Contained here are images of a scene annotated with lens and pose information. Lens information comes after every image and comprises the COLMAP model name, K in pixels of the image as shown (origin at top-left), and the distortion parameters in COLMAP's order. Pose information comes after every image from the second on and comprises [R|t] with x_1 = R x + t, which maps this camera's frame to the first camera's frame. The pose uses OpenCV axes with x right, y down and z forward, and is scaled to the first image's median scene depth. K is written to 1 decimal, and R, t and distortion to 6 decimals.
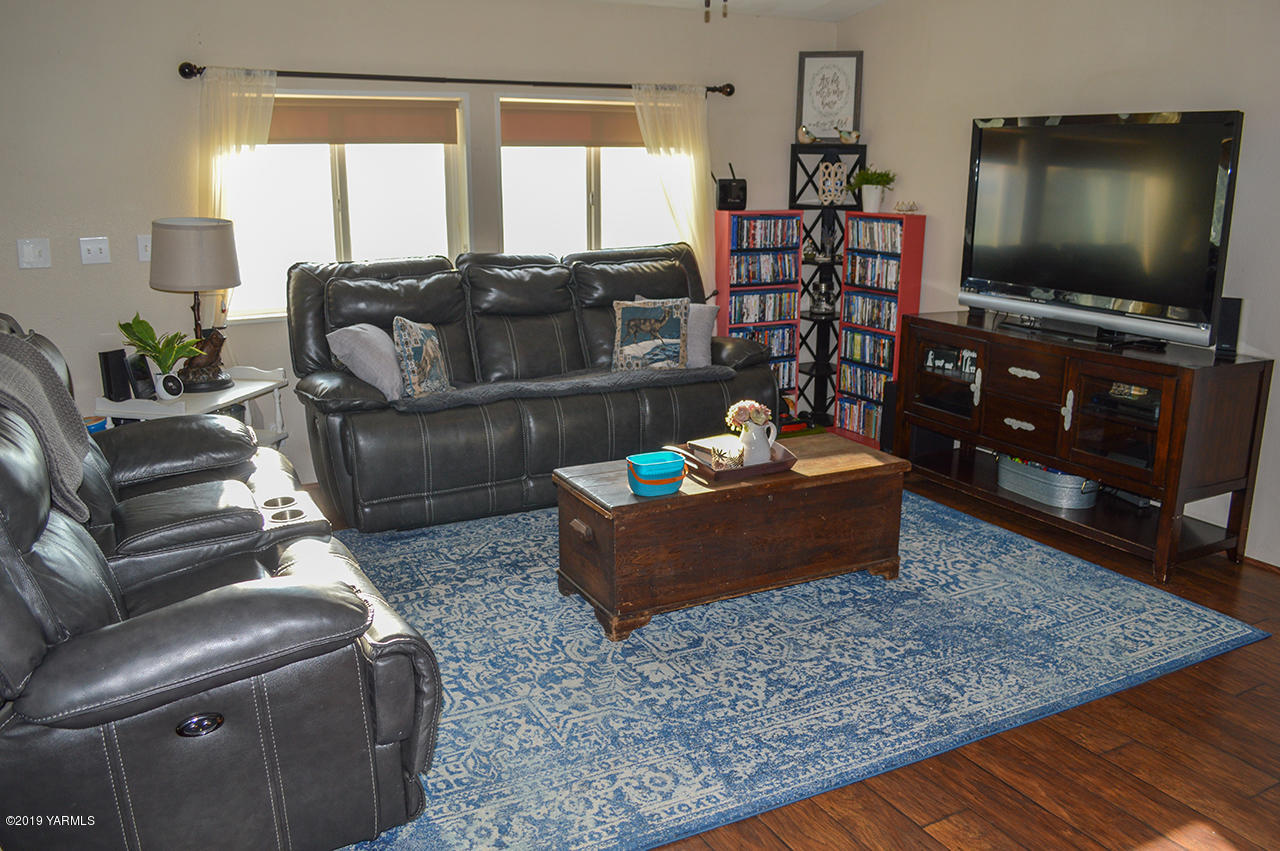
lens RADIAL K [[1039.6, 0, 665.3], [0, 1039.6, 425.6], [0, 0, 1]] dist [-0.081304, 0.002094]
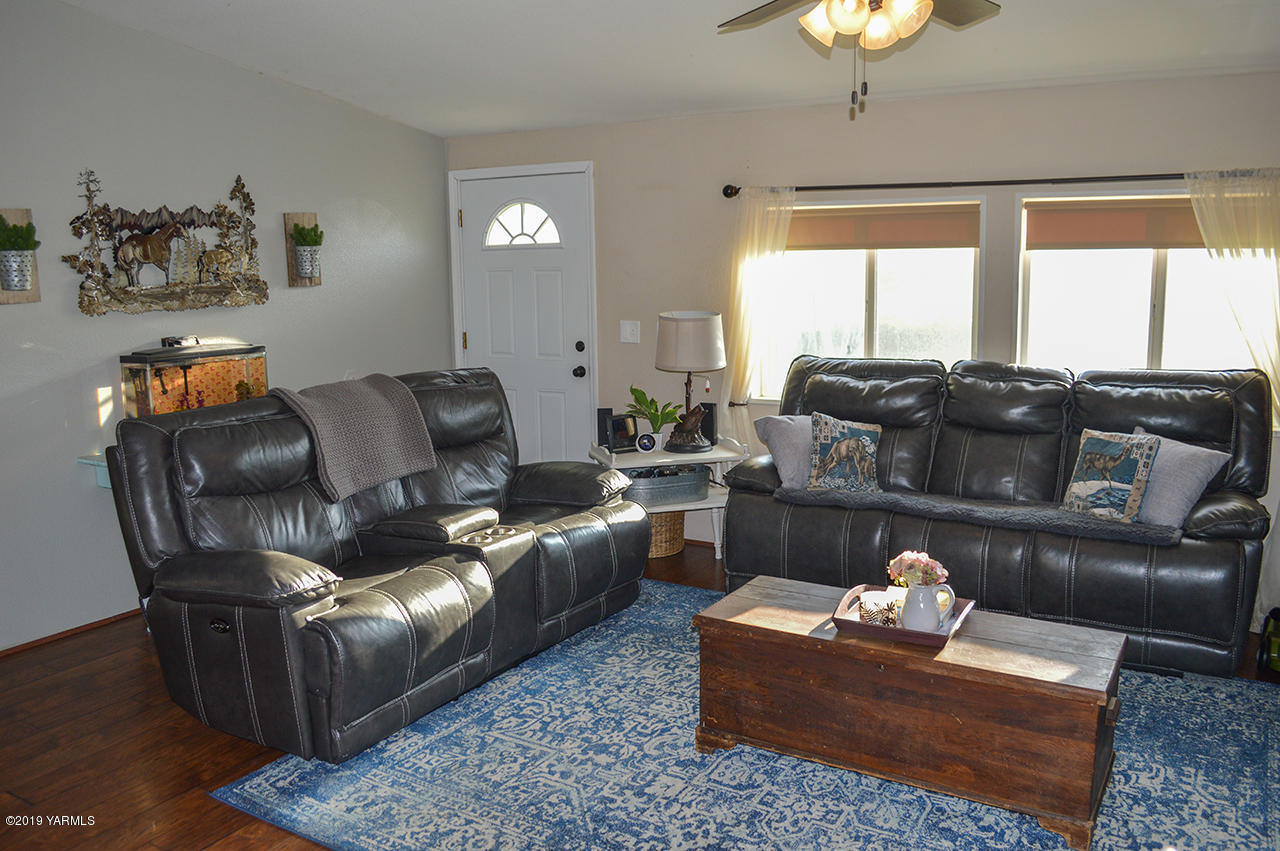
lens RADIAL K [[1039.6, 0, 665.3], [0, 1039.6, 425.6], [0, 0, 1]] dist [-0.081304, 0.002094]
pose [[0.512023, 0.125364, -0.849774, 0.509233], [-0.194787, 0.980466, 0.027277, -0.081911], [0.836594, 0.151558, 0.526441, 0.281878]]
